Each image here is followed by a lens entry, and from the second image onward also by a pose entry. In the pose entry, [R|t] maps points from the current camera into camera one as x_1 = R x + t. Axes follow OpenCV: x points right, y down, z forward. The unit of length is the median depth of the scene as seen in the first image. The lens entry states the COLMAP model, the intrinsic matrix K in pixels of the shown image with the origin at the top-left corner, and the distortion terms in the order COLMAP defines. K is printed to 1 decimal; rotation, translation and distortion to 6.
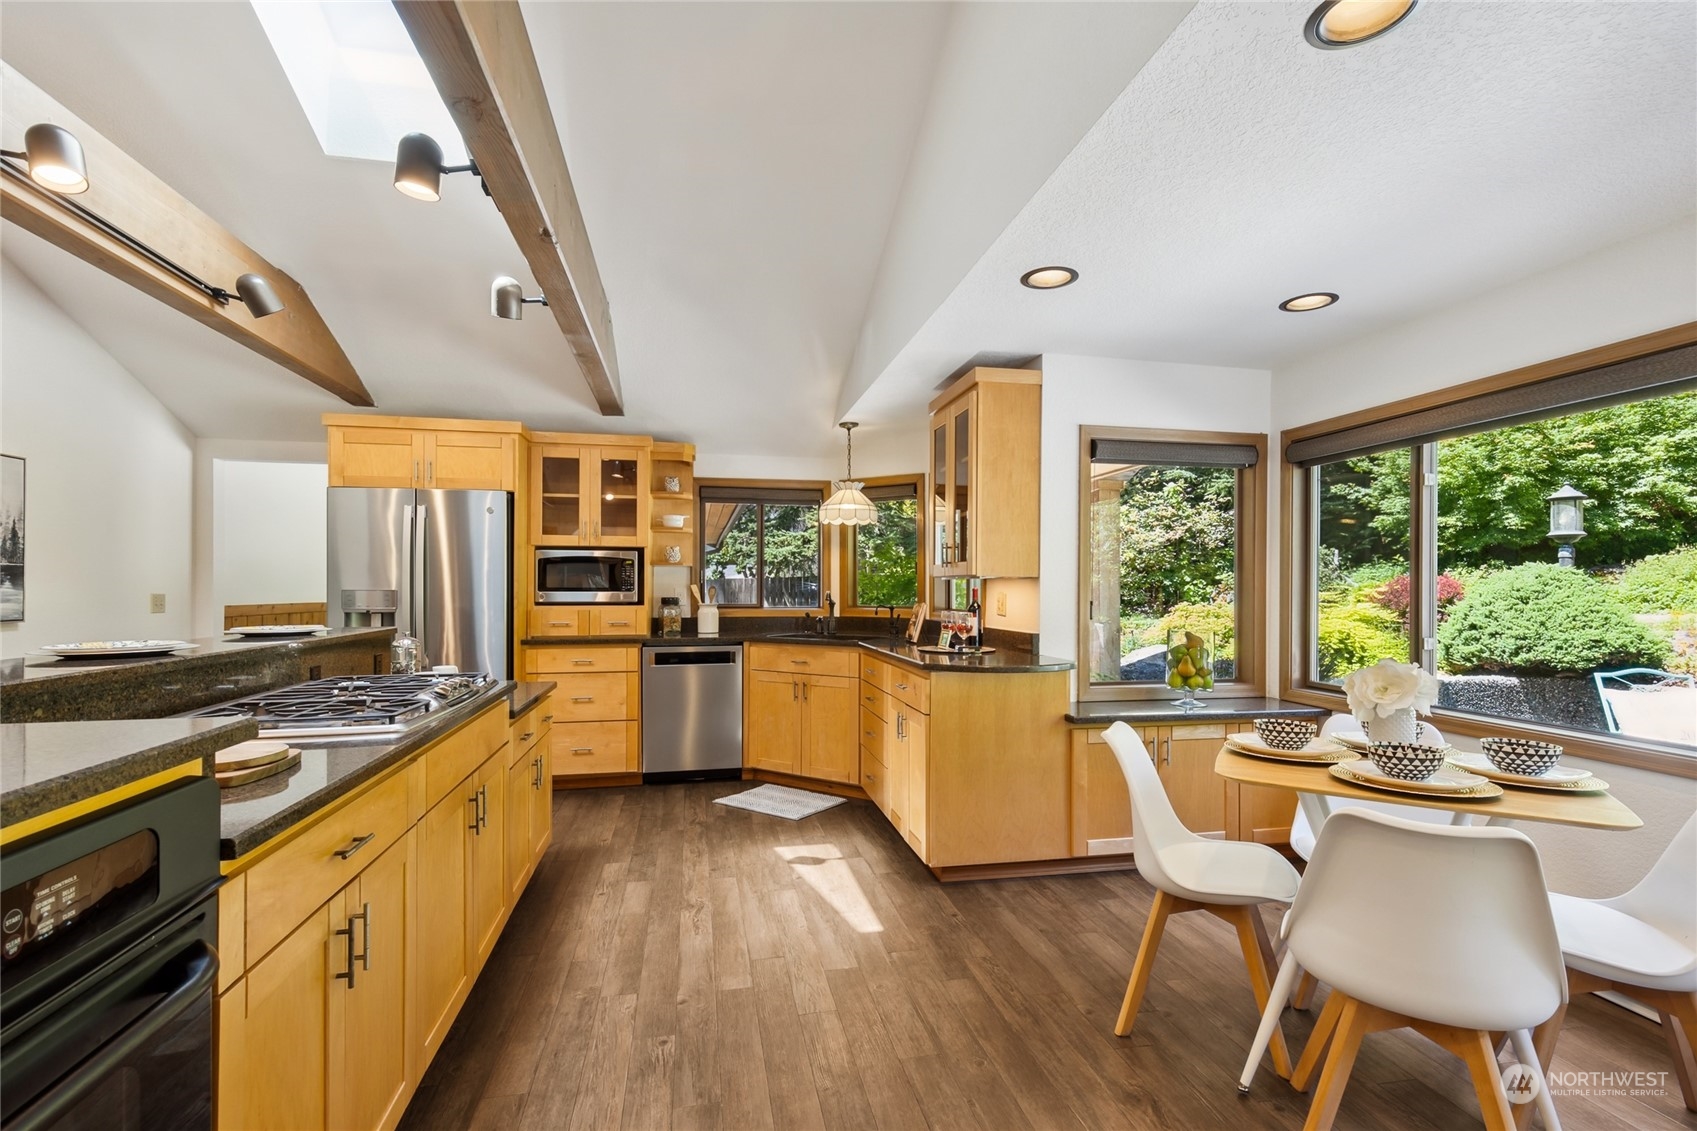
lens RADIAL K [[771.9, 0, 848.8], [0, 771.9, 572.4], [0, 0, 1]] dist [0.001288, 0.000774]
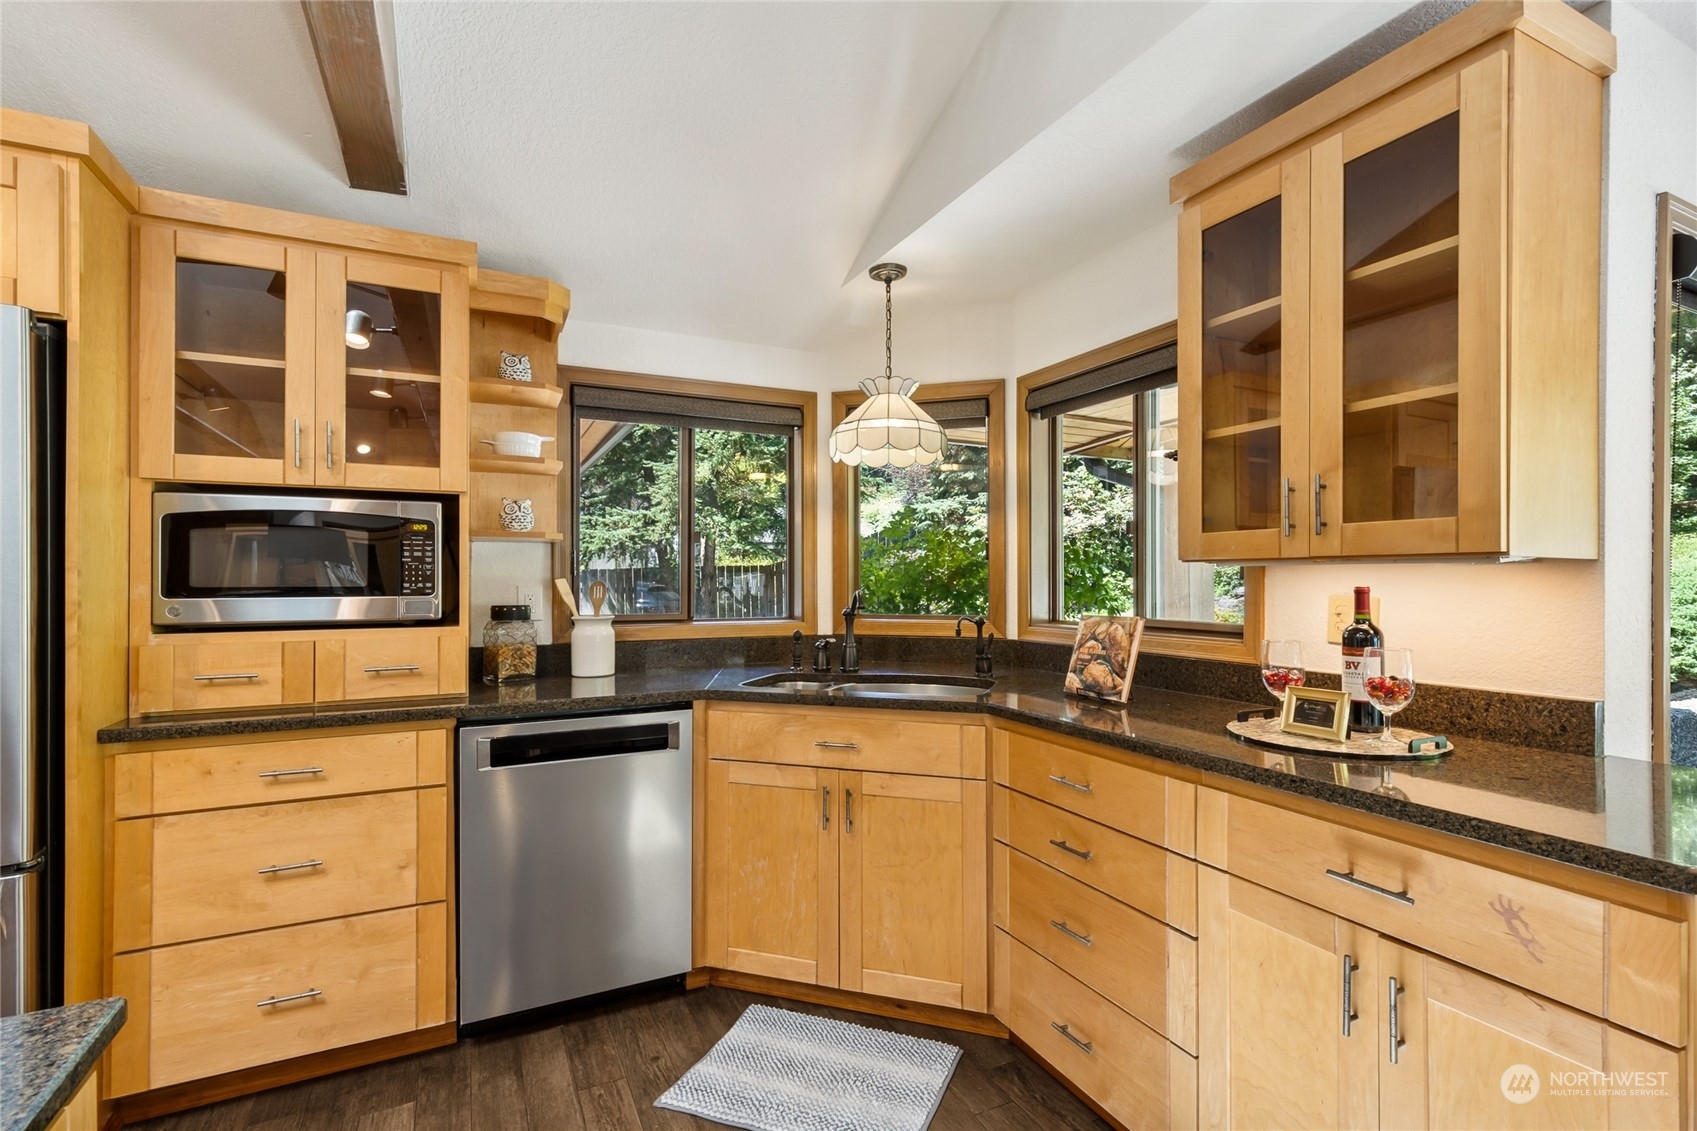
lens RADIAL K [[771.9, 0, 861.7], [0, 771.9, 570.2], [0, 0, 1]] dist [0.001288, 0.000774]
pose [[0.962674, 0.000739, 0.270662, -0.163528], [-0.002576, 0.999976, 0.006431, 0.007435], [-0.270651, -0.006888, 0.962653, 0.515522]]
